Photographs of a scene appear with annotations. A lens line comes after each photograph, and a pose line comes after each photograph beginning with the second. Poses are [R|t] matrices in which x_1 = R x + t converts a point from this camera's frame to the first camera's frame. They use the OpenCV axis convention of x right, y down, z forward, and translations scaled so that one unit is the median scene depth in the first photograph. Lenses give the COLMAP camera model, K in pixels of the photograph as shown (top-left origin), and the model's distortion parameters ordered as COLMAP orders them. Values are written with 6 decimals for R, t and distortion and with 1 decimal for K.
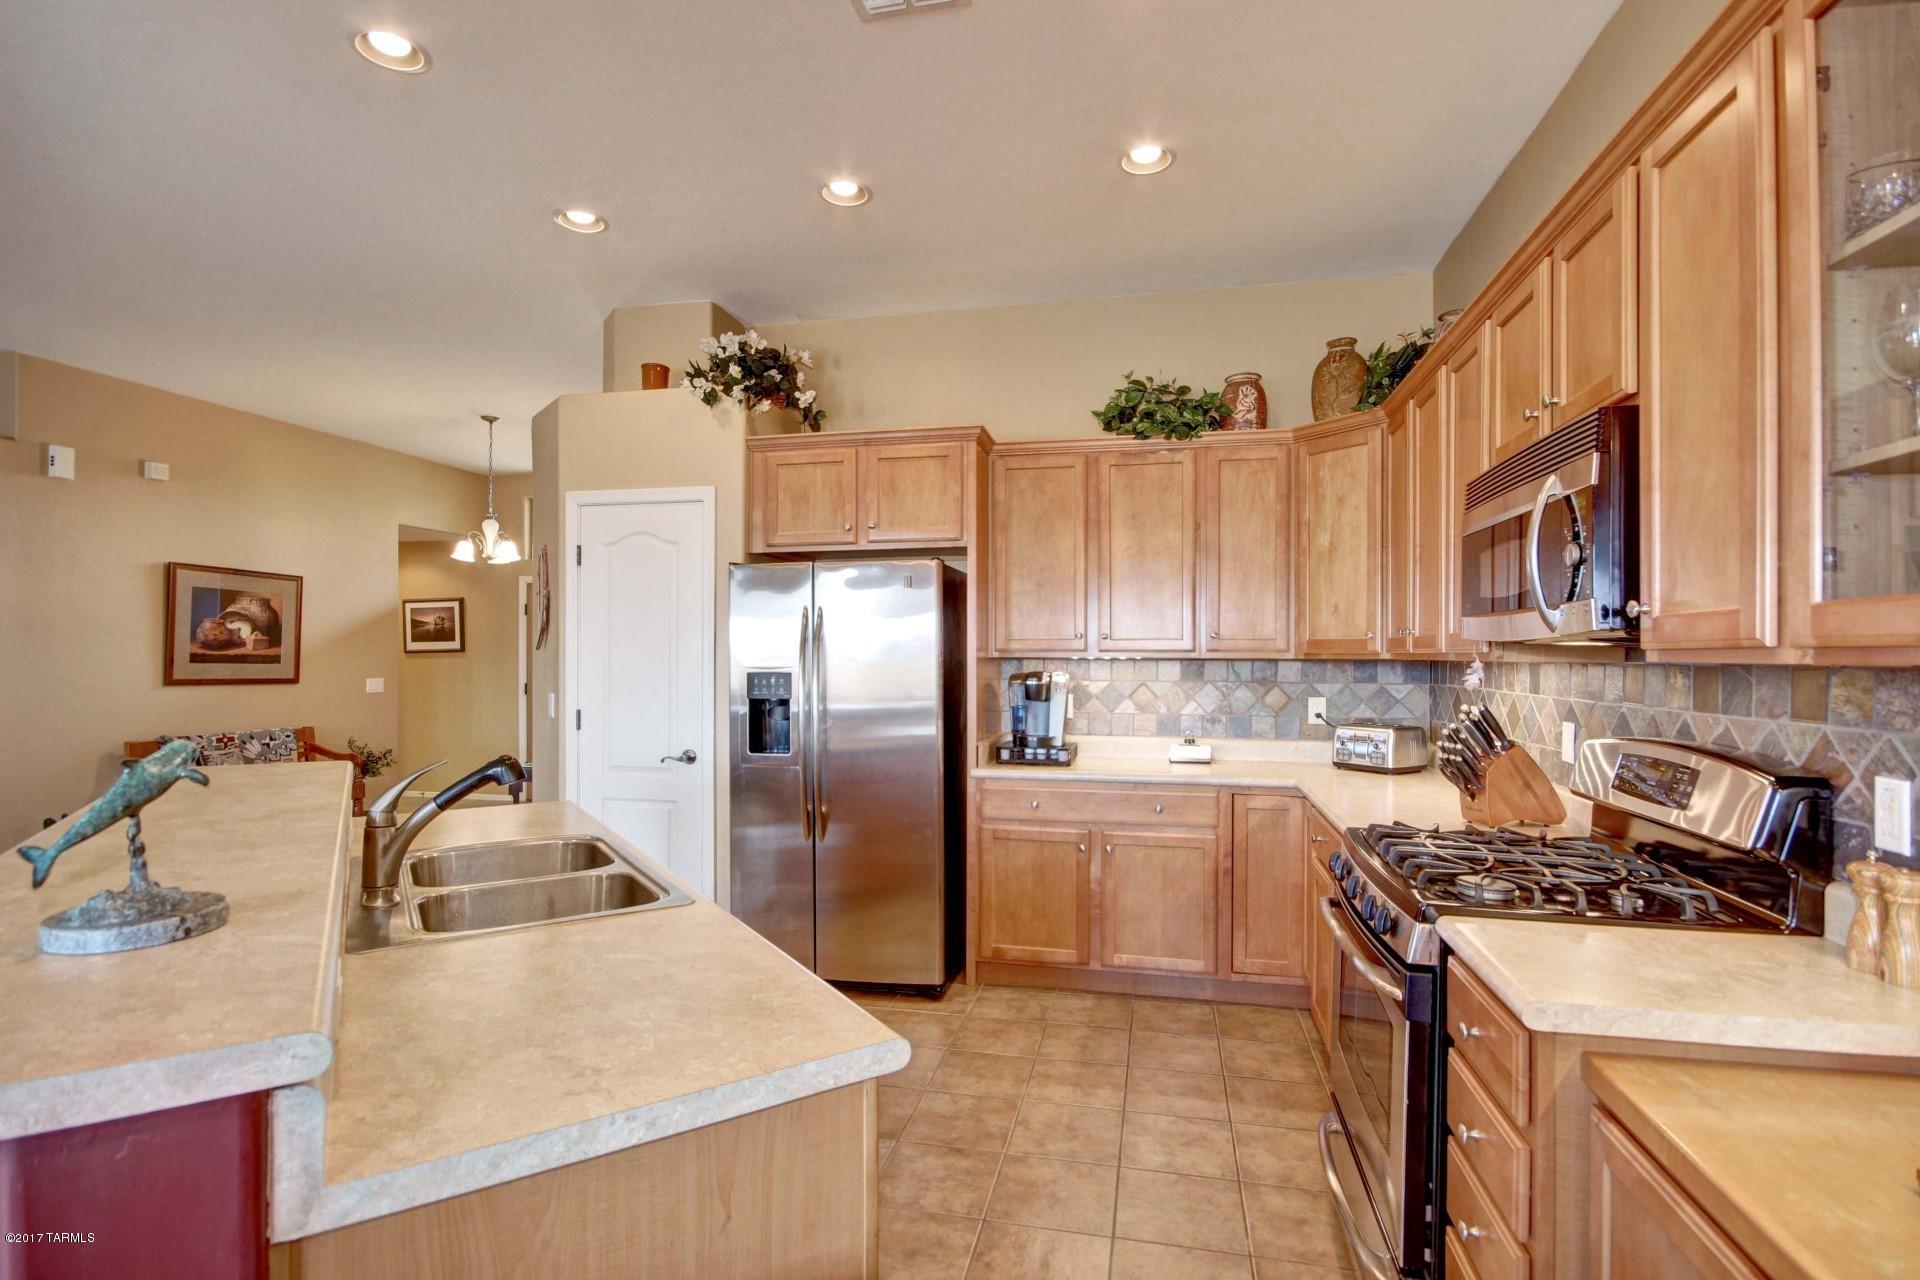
lens RADIAL K [[892.7, 0, 959.1], [0, 892.7, 650.6], [0, 0, 1]] dist [-0.003009, -0.000727]
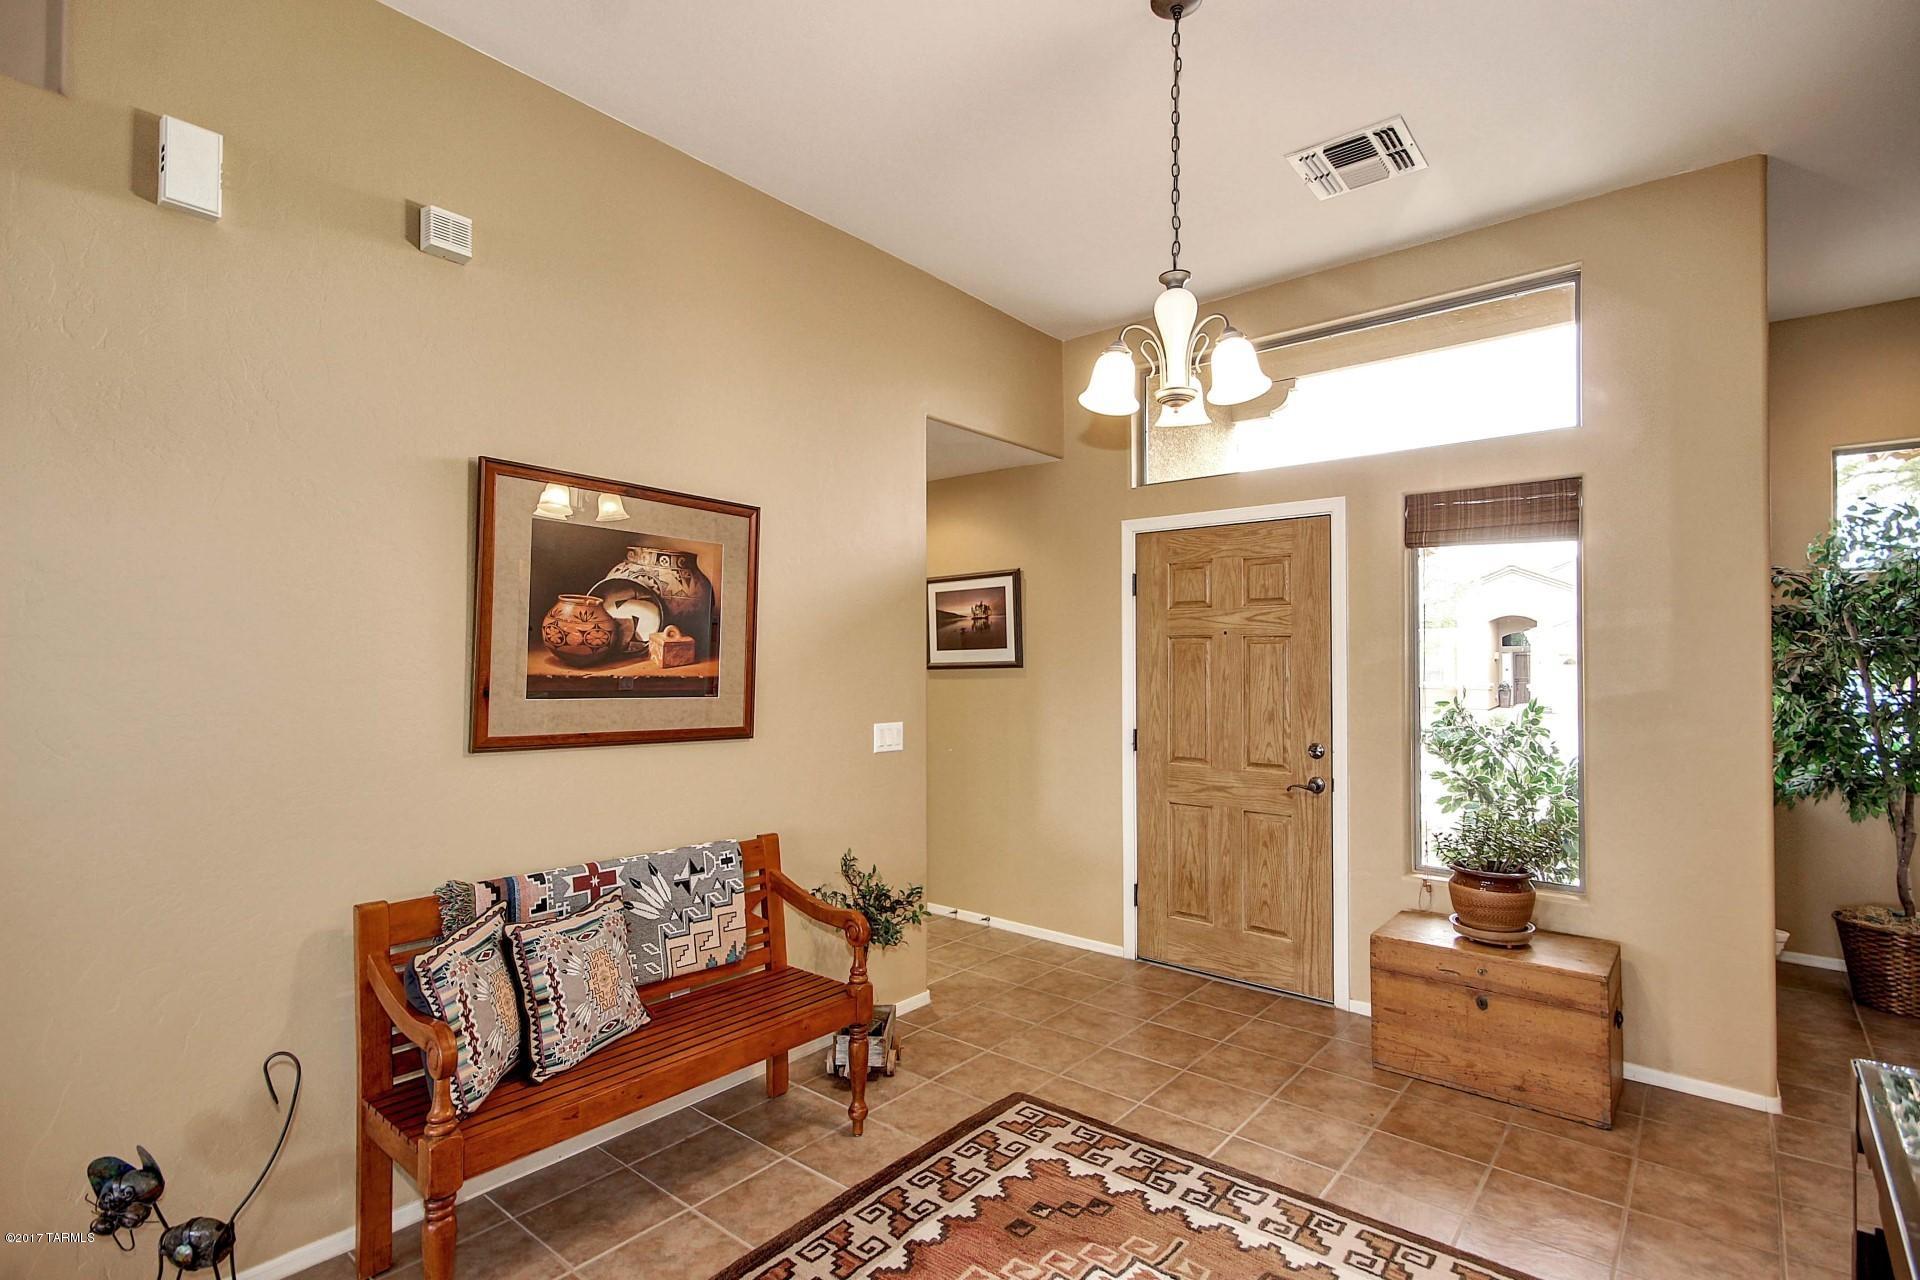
lens RADIAL K [[892.7, 0, 959.6], [0, 892.7, 641.9], [0, 0, 1]] dist [-0.003009, -0.000727]
pose [[0.884171, -0.011687, -0.467018, -0.447148], [0.001813, 0.999765, -0.021586, -0.003195], [0.467160, 0.018239, 0.883984, 0.667052]]
